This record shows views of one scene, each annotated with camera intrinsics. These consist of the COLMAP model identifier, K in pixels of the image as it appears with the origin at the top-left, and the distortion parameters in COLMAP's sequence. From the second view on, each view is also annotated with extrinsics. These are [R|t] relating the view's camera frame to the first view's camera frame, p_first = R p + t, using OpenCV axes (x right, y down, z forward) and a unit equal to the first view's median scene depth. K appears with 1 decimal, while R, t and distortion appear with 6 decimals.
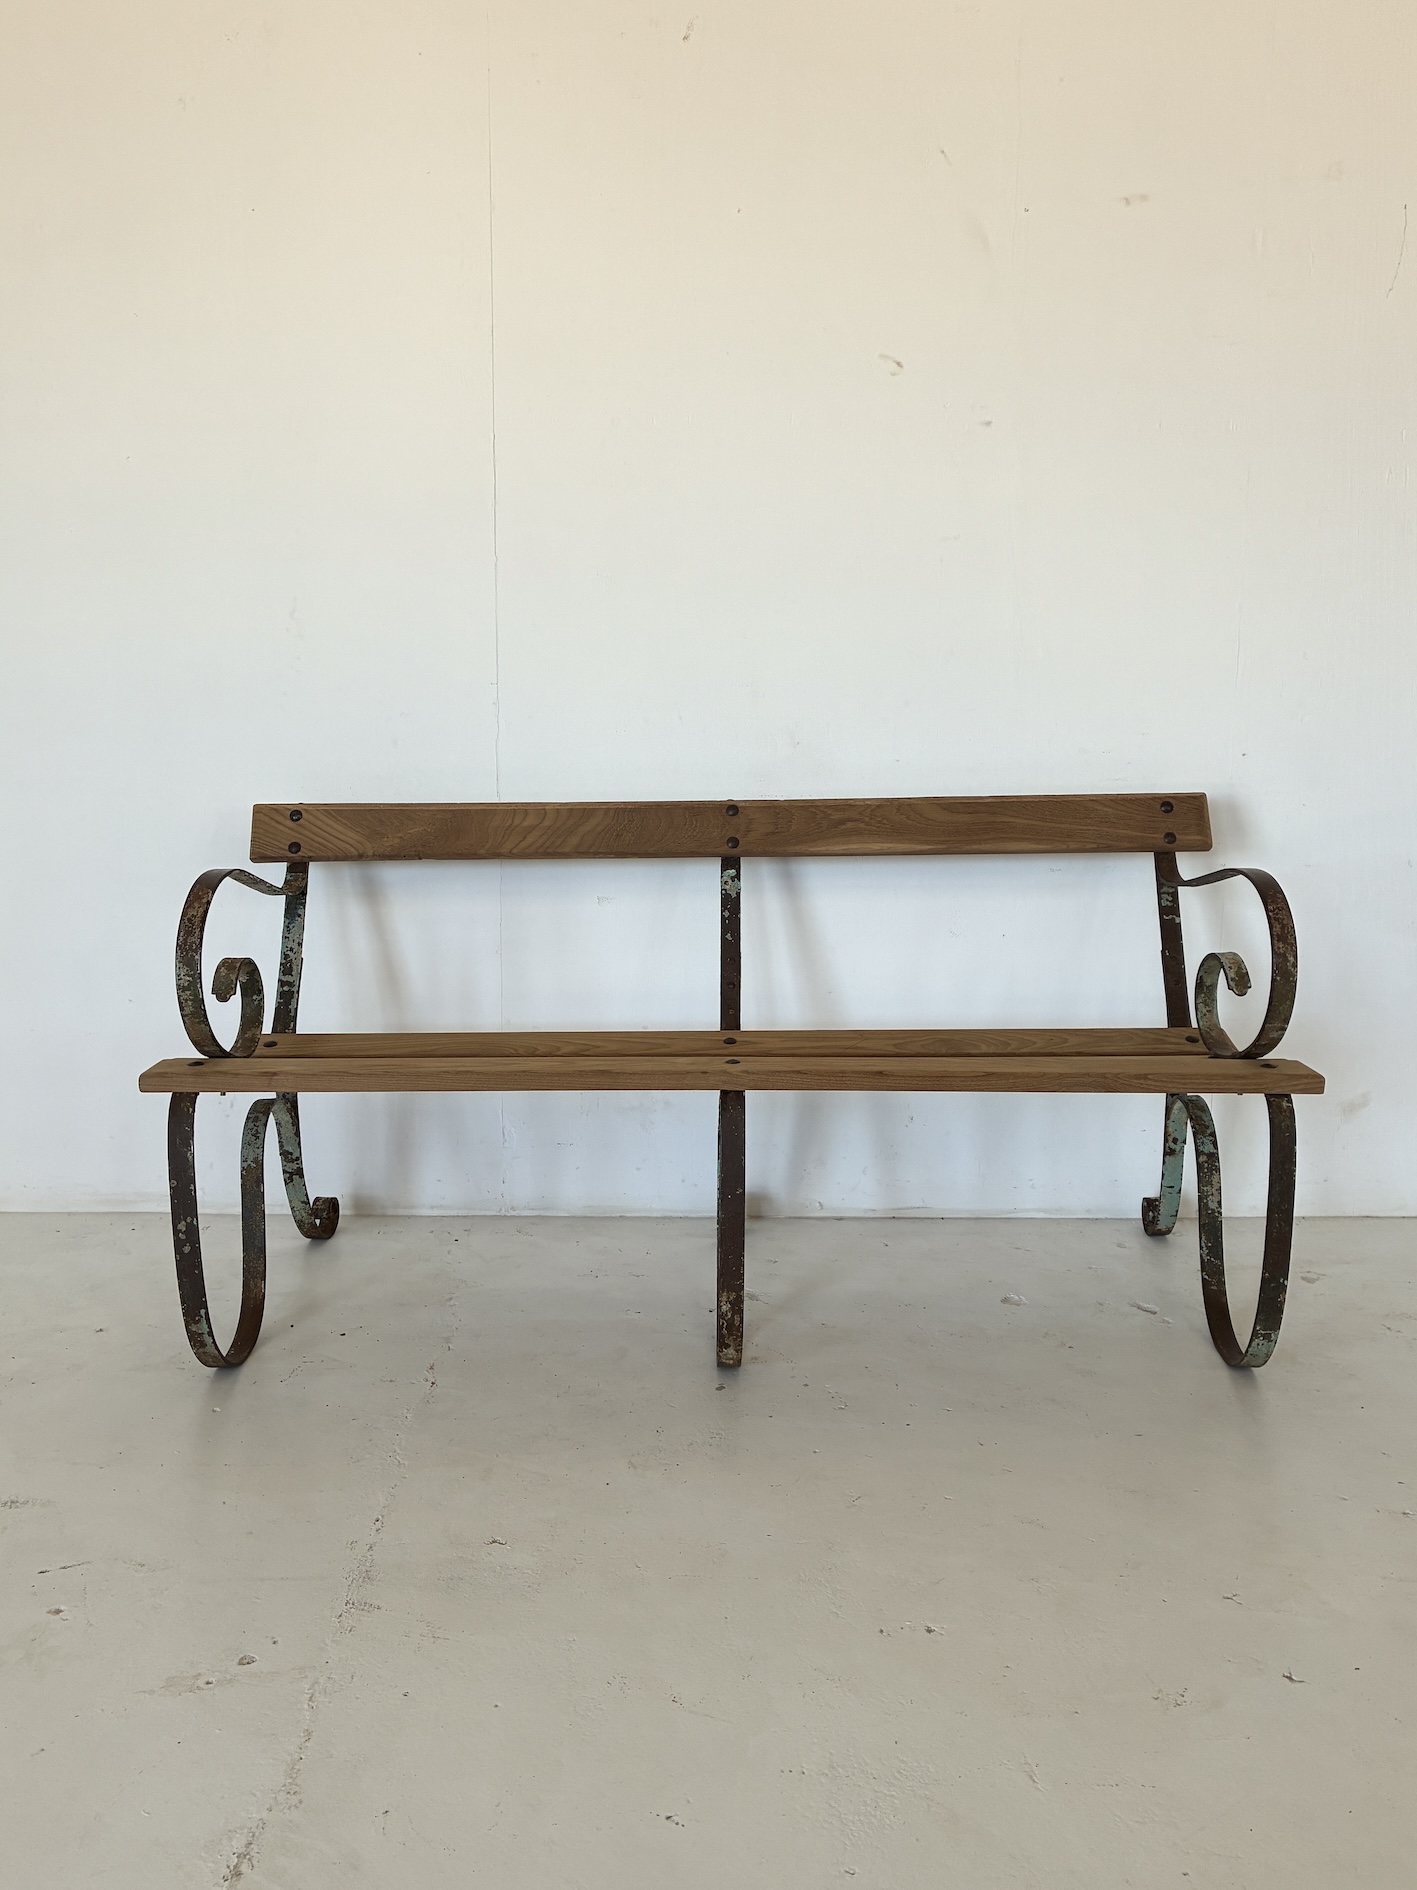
lens RADIAL K [[1548.7, 0, 704.3], [0, 1548.7, 945.6], [0, 0, 1]] dist [0.015681, 0.018323]
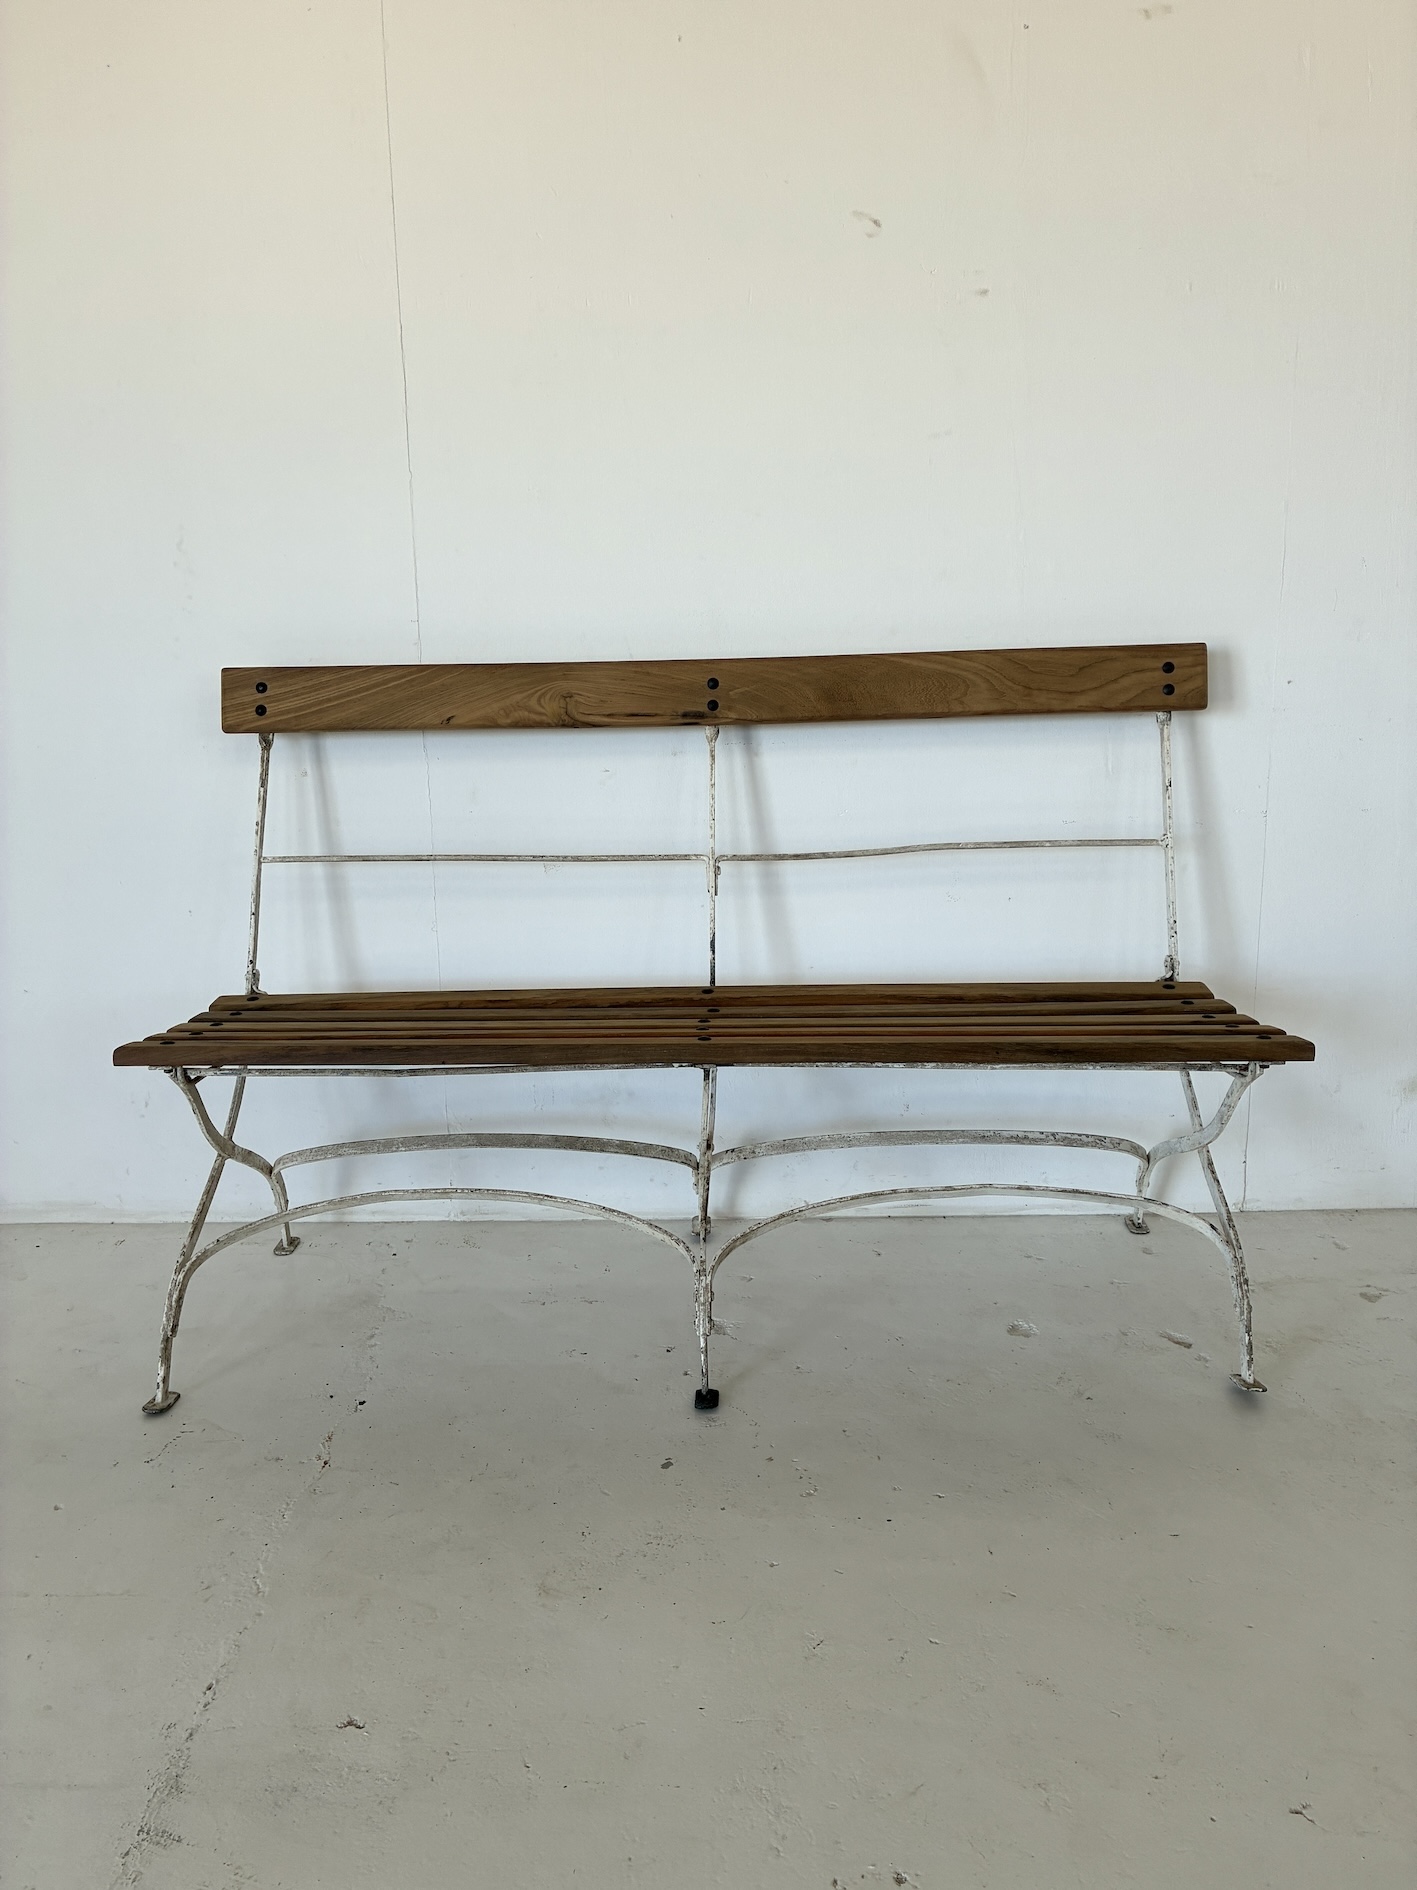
lens RADIAL K [[1425.7, 0, 714.3], [0, 1425.7, 944.2], [0, 0, 1]] dist [0.054594, -0.075820]
pose [[0.999442, -0.020272, -0.026551, 0.059471], [0.021679, 0.998316, 0.053809, -0.034148], [0.025415, -0.054355, 0.998198, 0.235948]]
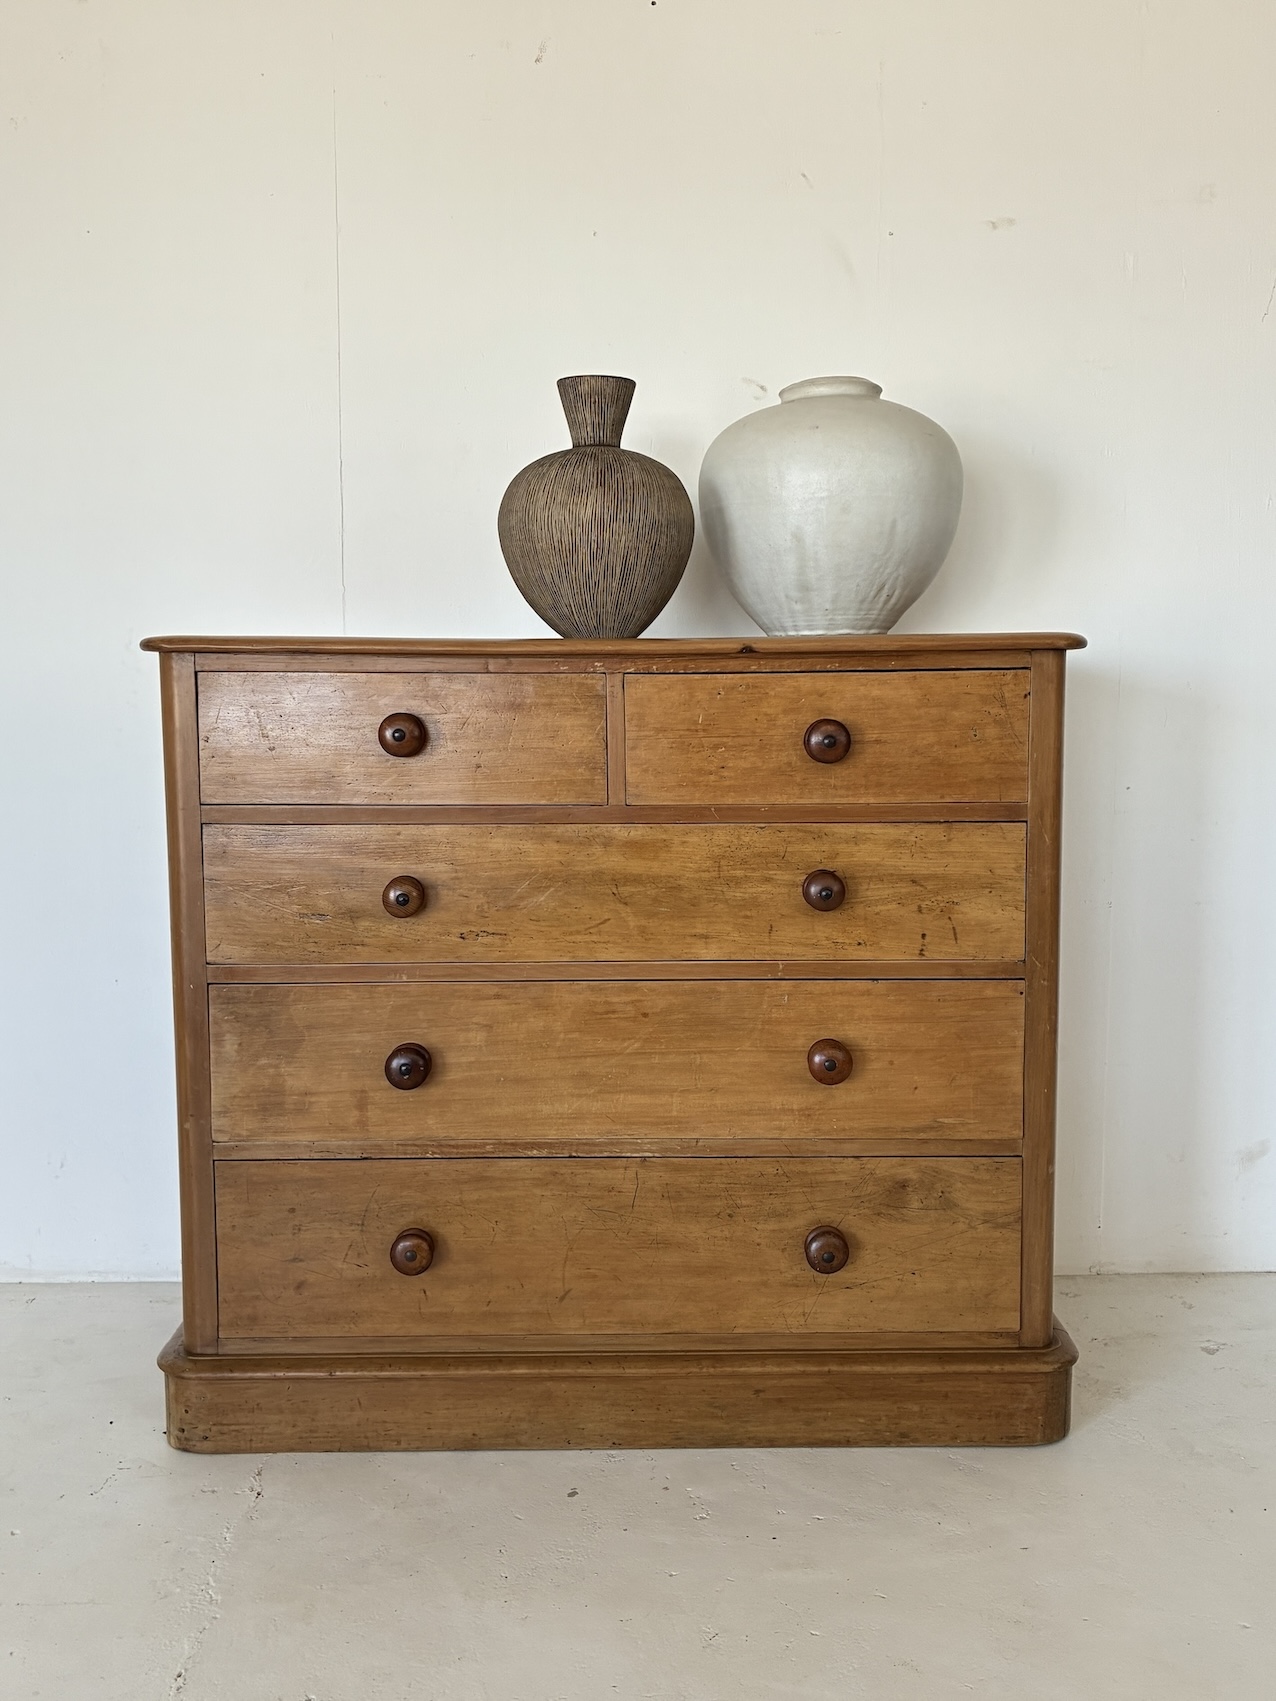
lens RADIAL K [[1567.2, 0, 639.3], [0, 1567.2, 852.8], [0, 0, 1]] dist [0.026048, 0.000000]
pose [[0.999786, -0.006511, 0.019652, 0.032564], [0.007430, 0.998864, -0.047078, -0.048284], [-0.019323, 0.047214, 0.998698, 0.047860]]
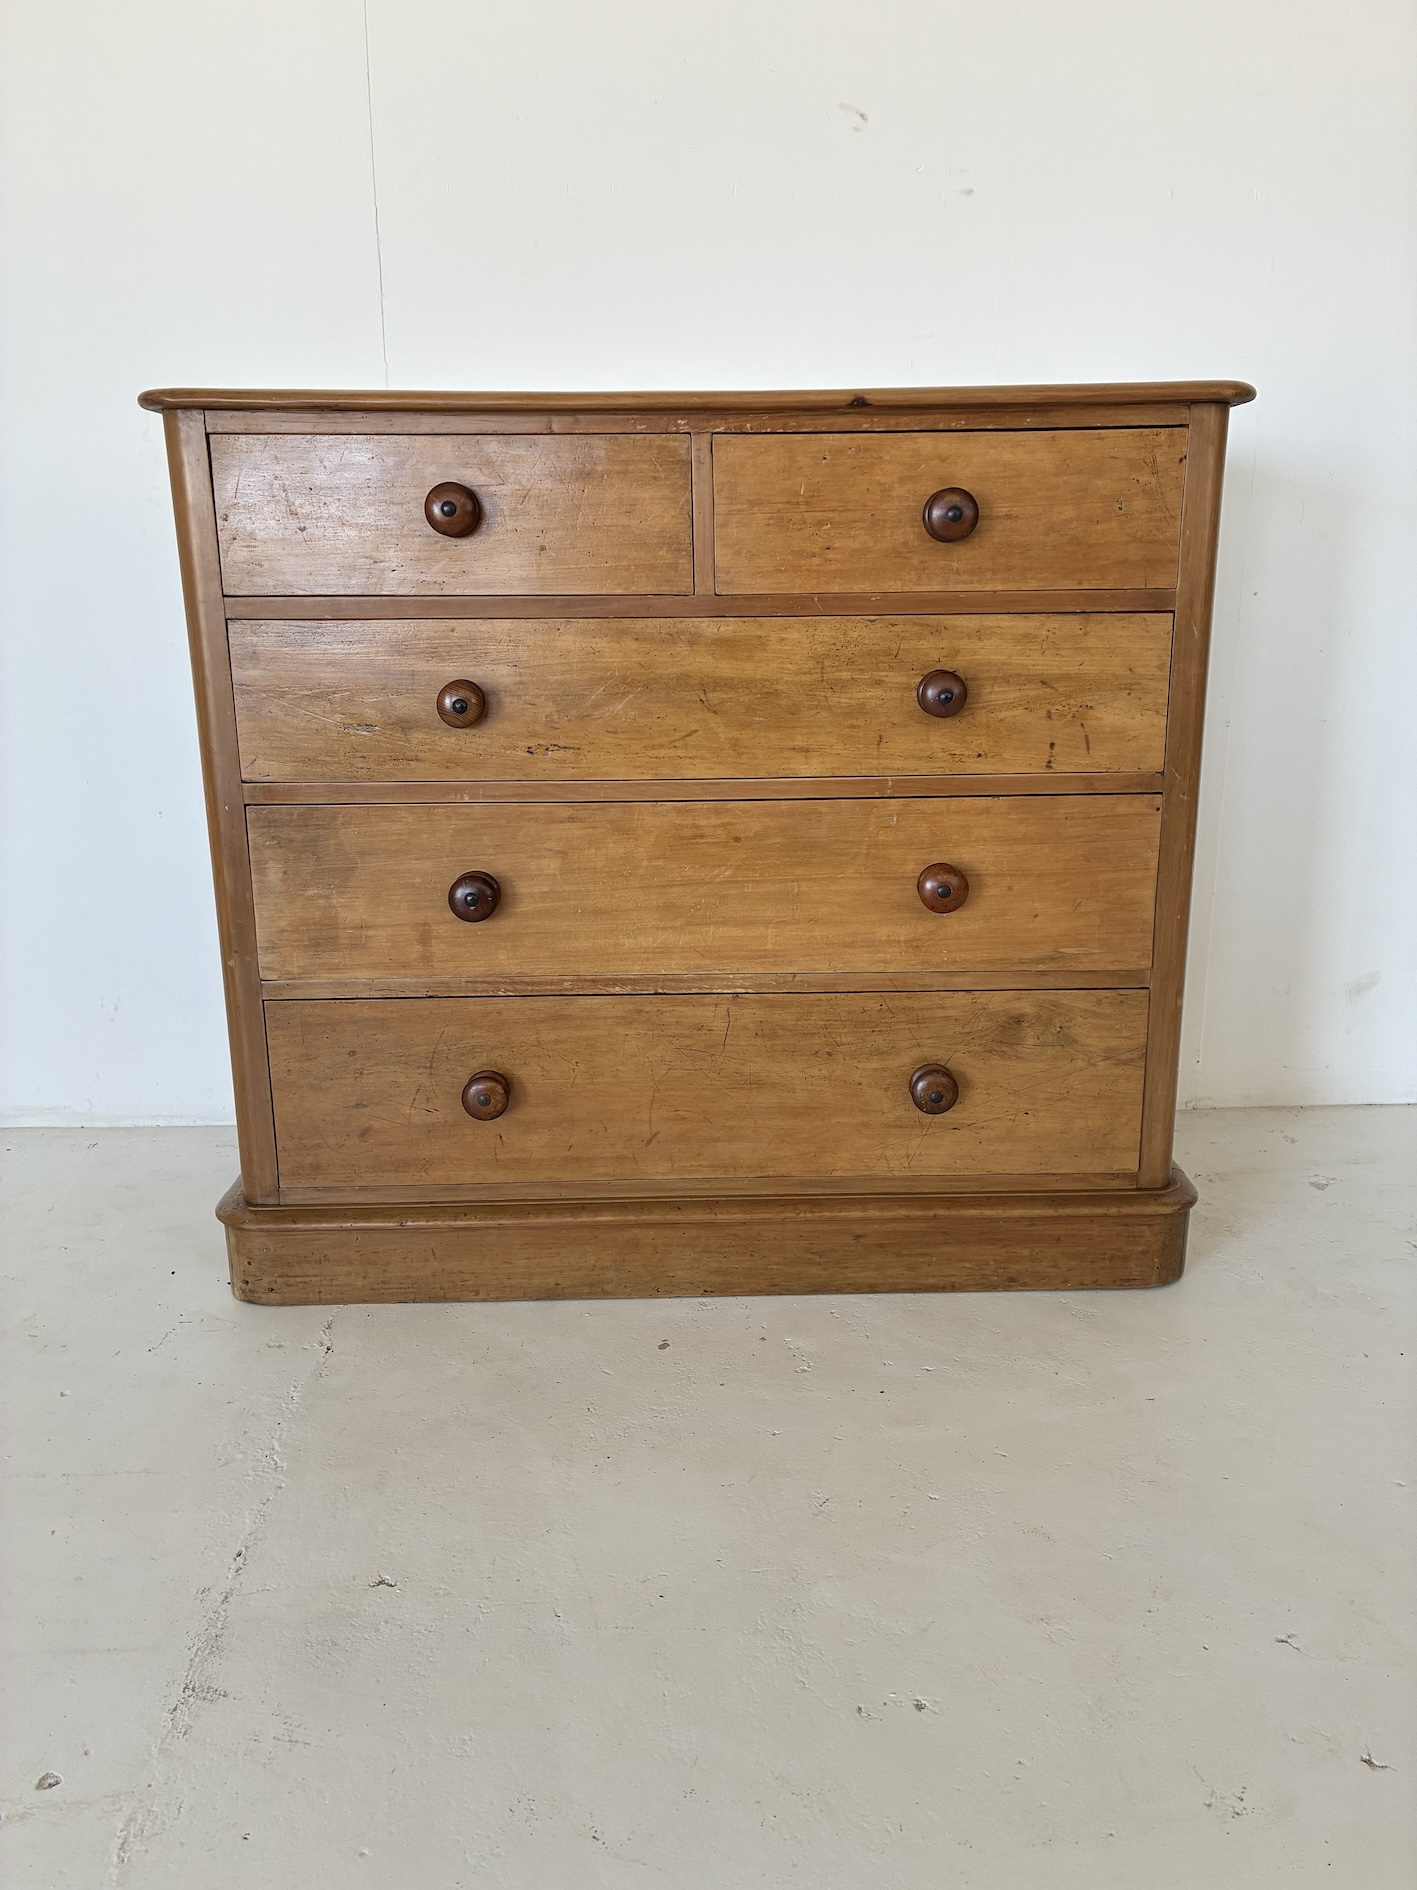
lens RADIAL K [[1425.7, 0, 713.4], [0, 1425.7, 950.4], [0, 0, 1]] dist [0.054594, -0.075820]
pose [[0.999397, -0.017559, 0.029949, 0.017063], [0.014176, 0.993869, 0.109650, -0.019549], [-0.031690, -0.109159, 0.993519, 0.221931]]
